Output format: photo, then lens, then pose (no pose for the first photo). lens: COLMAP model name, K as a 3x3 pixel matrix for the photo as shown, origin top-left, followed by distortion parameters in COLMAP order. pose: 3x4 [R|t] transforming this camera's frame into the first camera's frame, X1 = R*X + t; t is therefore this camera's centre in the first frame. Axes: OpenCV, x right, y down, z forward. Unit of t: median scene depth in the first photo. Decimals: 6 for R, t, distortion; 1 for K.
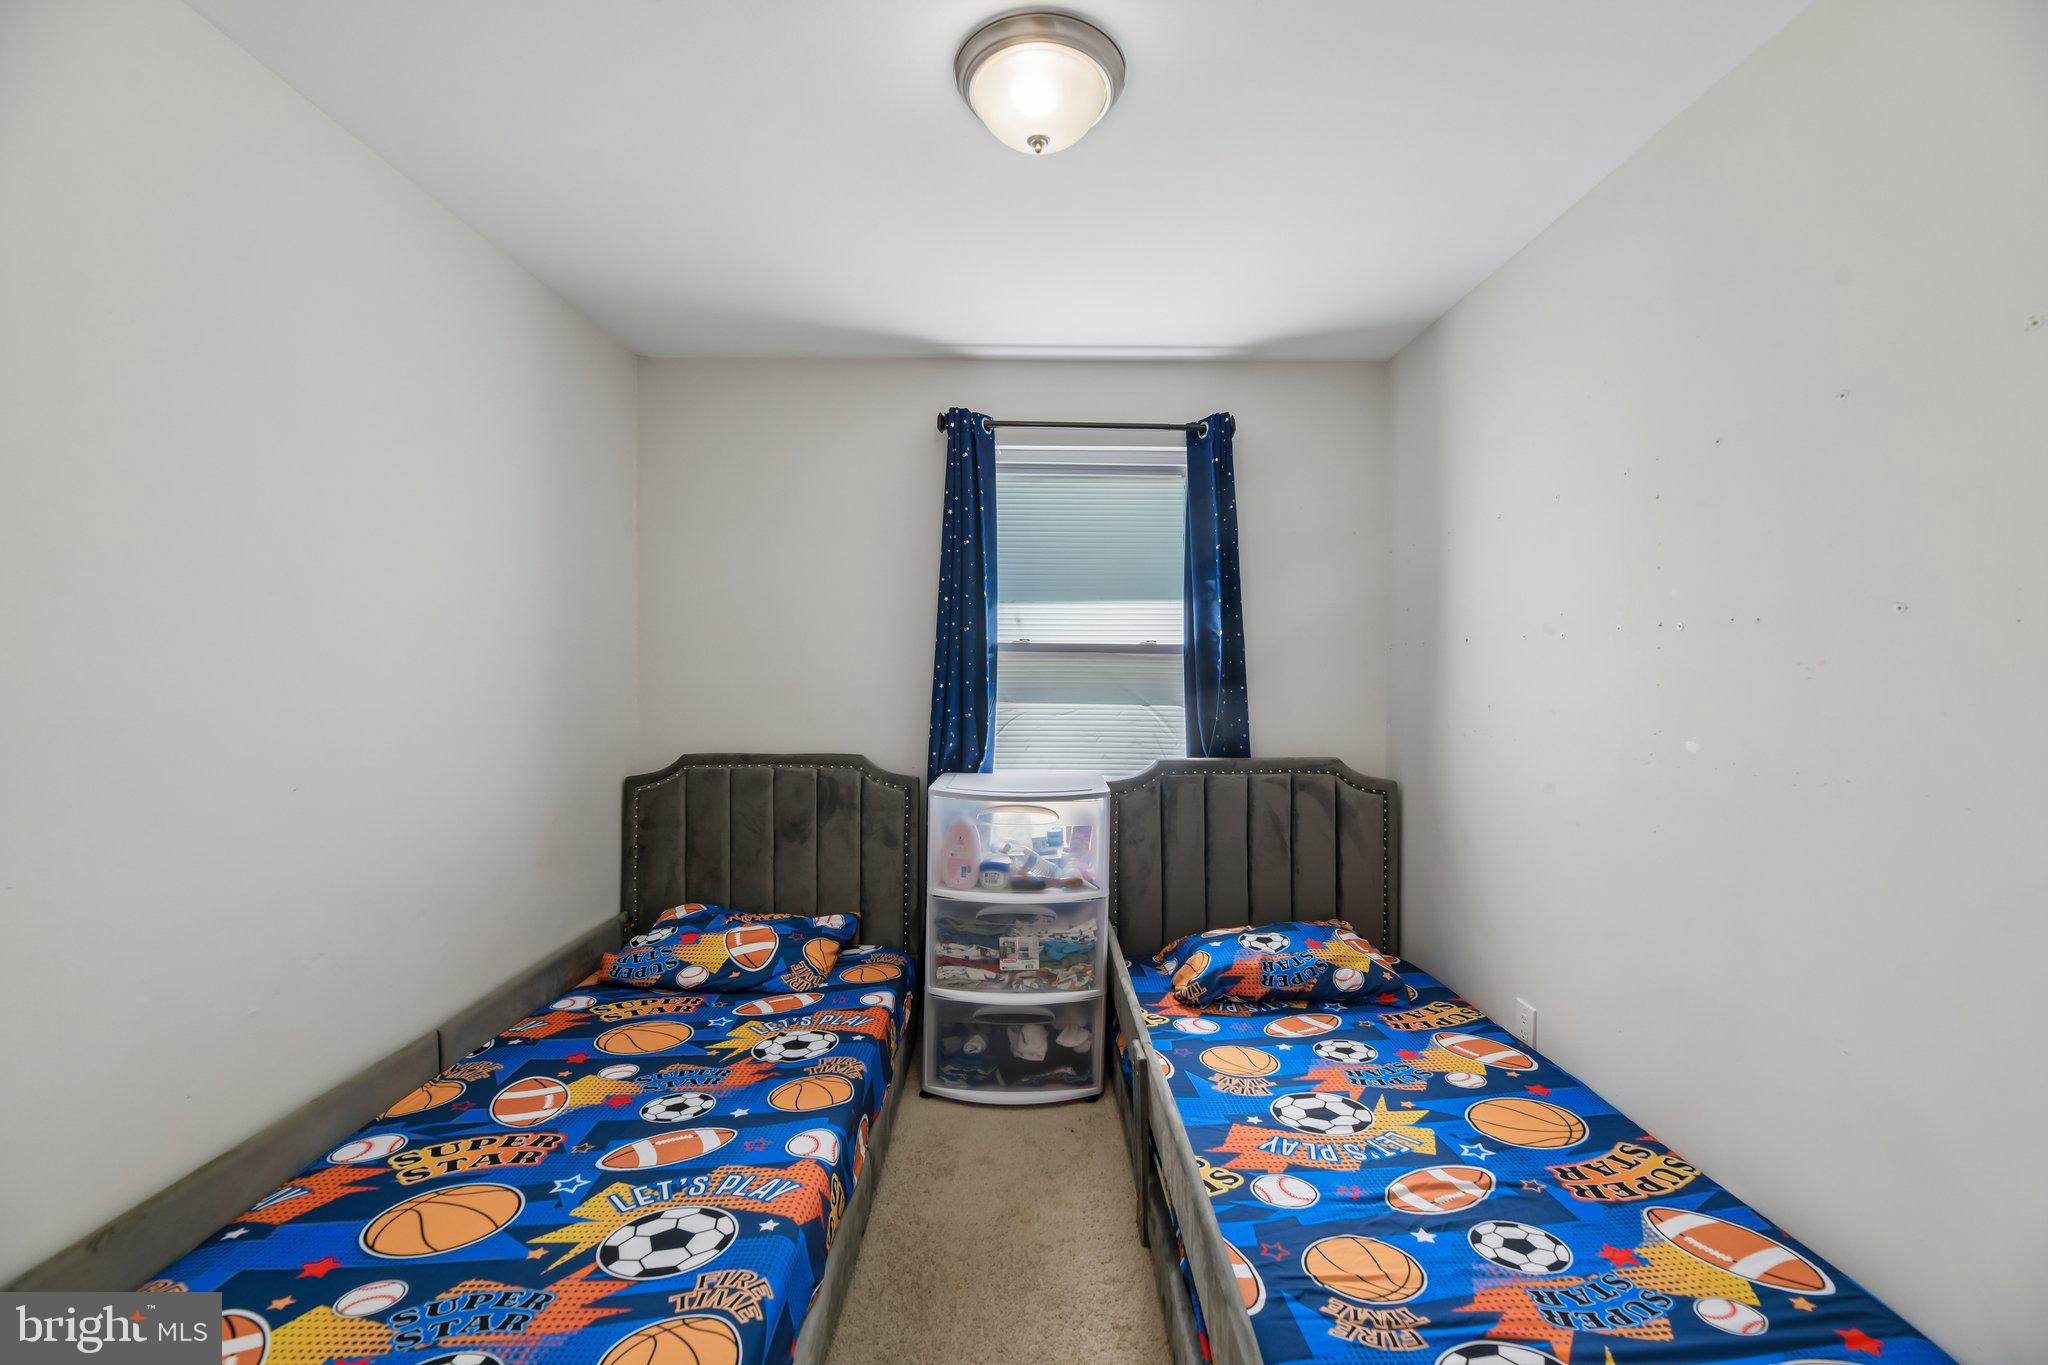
lens RADIAL K [[804.0, 0, 1024.0], [0, 804.0, 682.5], [0, 0, 1]] dist [0.016176, -0.004953]
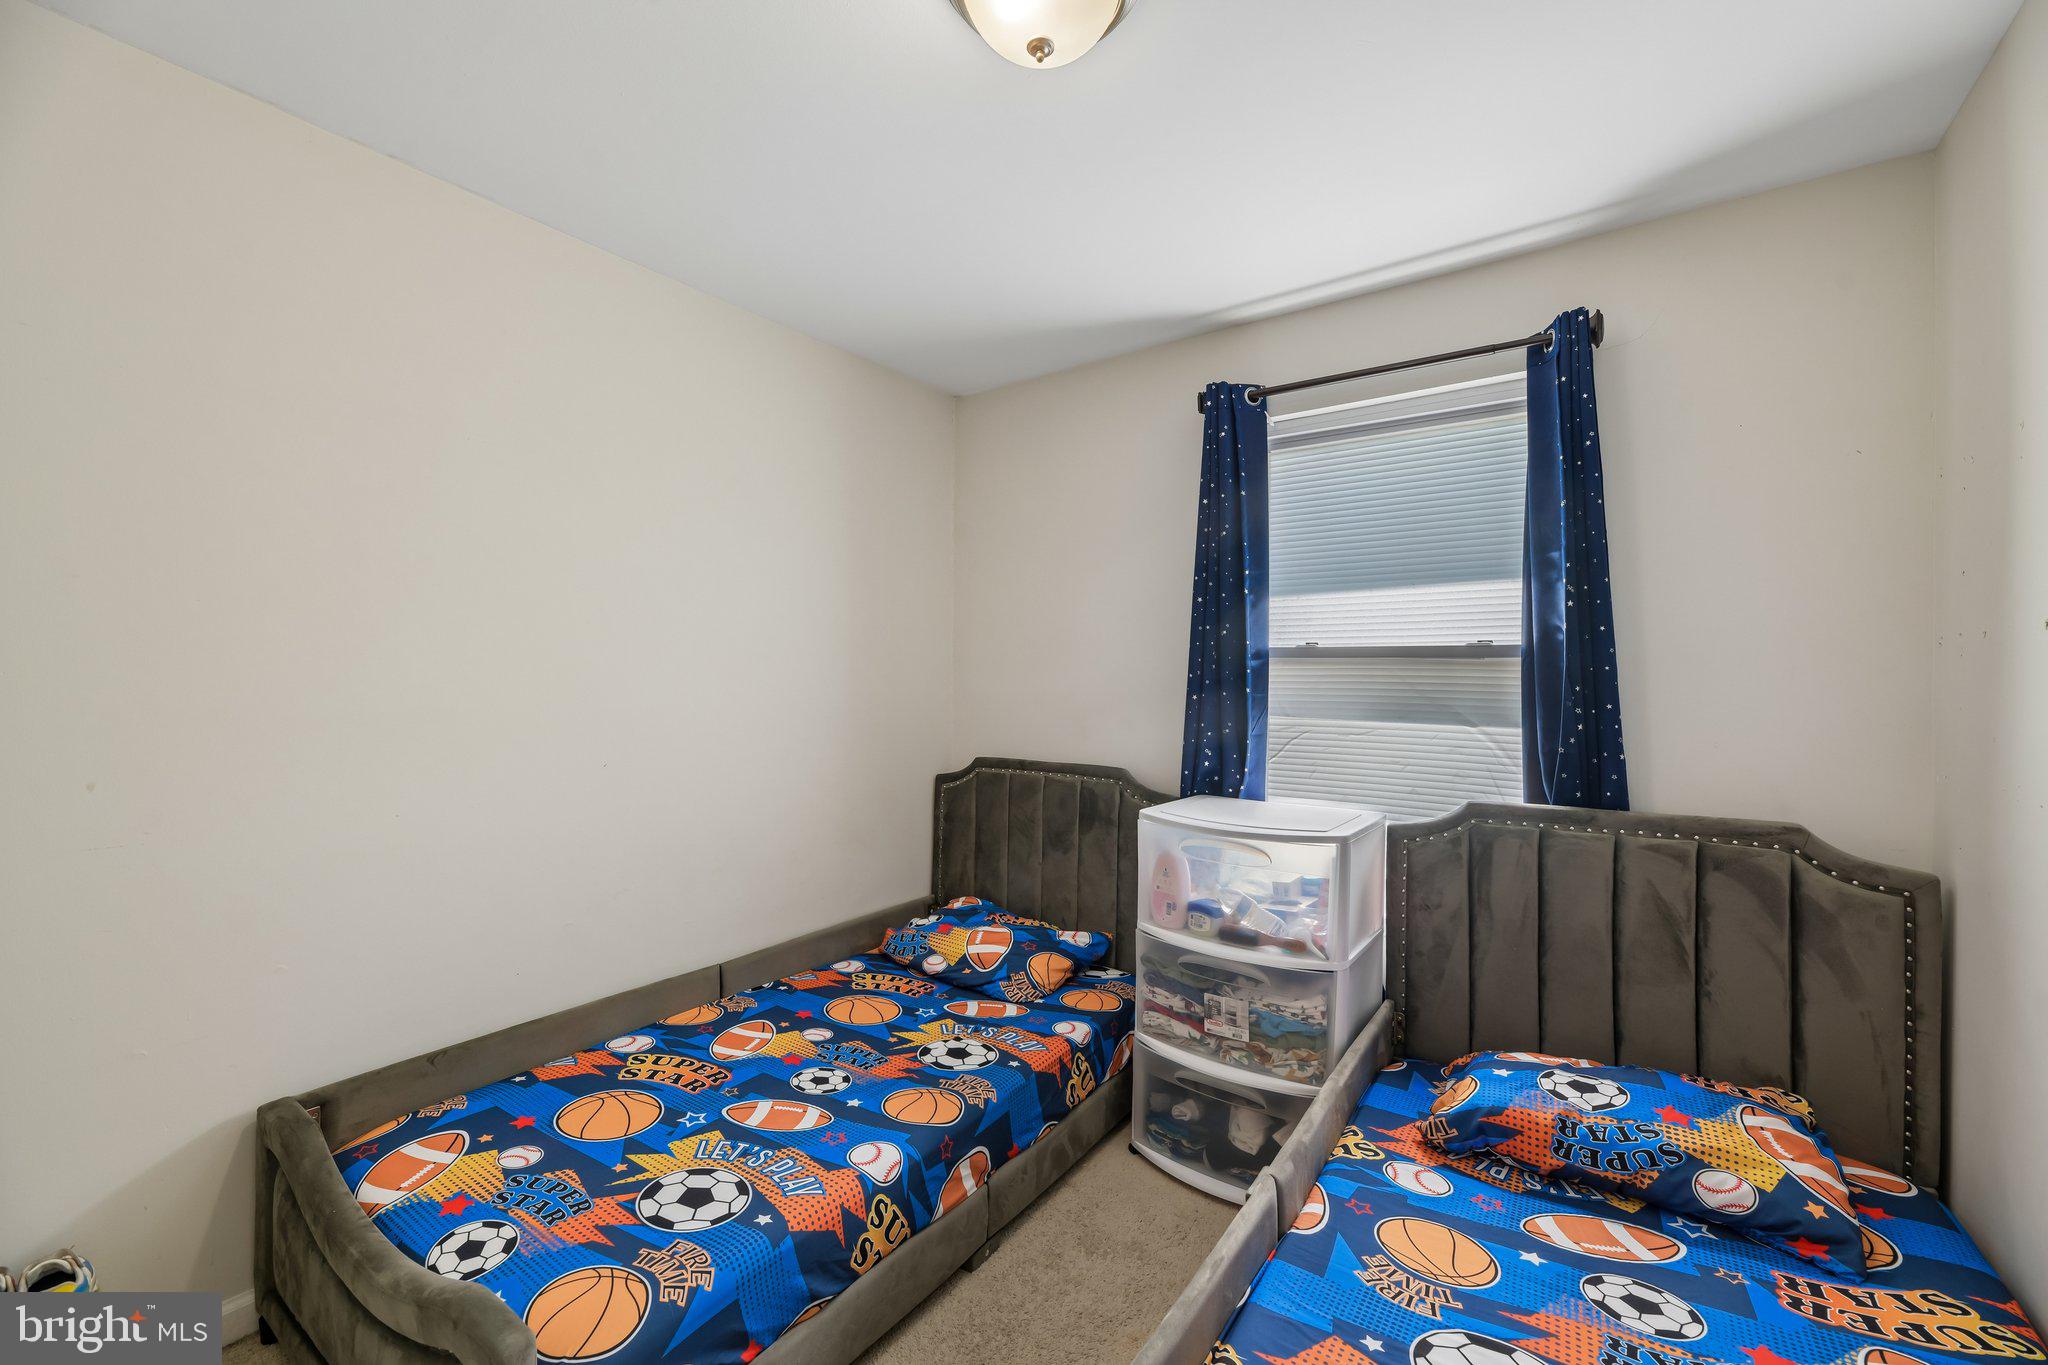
lens RADIAL K [[804.0, 0, 1024.0], [0, 804.0, 682.5], [0, 0, 1]] dist [0.016176, -0.004953]
pose [[0.823436, 0.004871, -0.567389, 0.291892], [-0.011679, 0.999897, -0.008365, -0.002335], [0.567289, 0.013515, 0.823408, 0.182274]]
